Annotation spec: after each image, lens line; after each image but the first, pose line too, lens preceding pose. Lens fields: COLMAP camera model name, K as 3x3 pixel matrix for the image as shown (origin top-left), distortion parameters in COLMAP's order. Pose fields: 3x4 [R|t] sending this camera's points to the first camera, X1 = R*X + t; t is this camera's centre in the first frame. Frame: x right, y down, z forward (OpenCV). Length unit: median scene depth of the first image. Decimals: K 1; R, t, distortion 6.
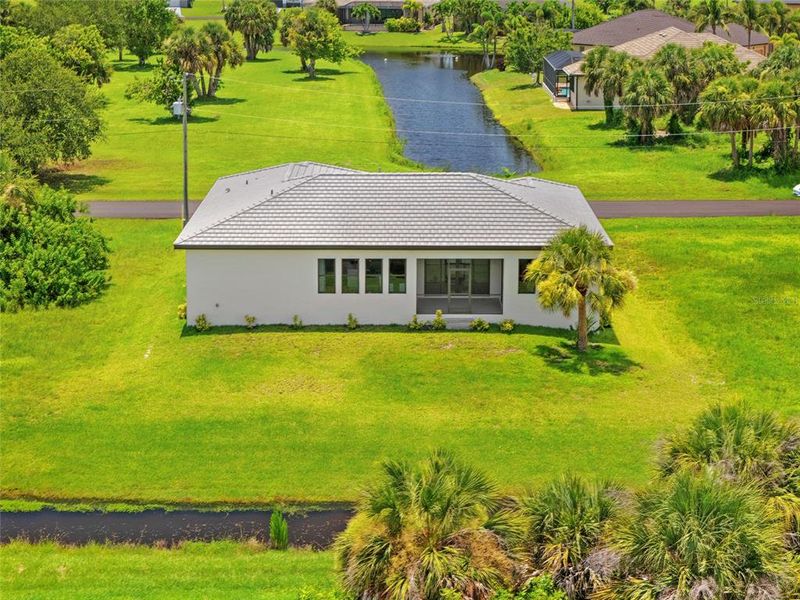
lens RADIAL K [[2790.7, 0, 400.0], [0, 2790.7, 300.0], [0, 0, 1]] dist [-0.175109, 3.113217]
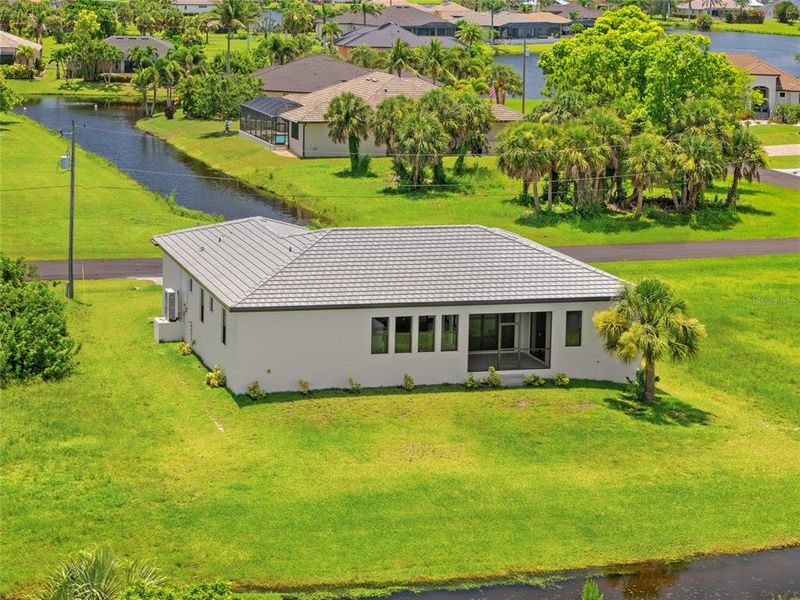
lens RADIAL K [[2790.7, 0, 400.0], [0, 2790.7, 300.0], [0, 0, 1]] dist [-0.175109, 3.113217]
pose [[0.941010, -0.030866, 0.336967, -0.338684], [0.036248, 0.999296, -0.009689, -0.011235], [-0.336431, 0.021332, 0.941467, 0.103294]]
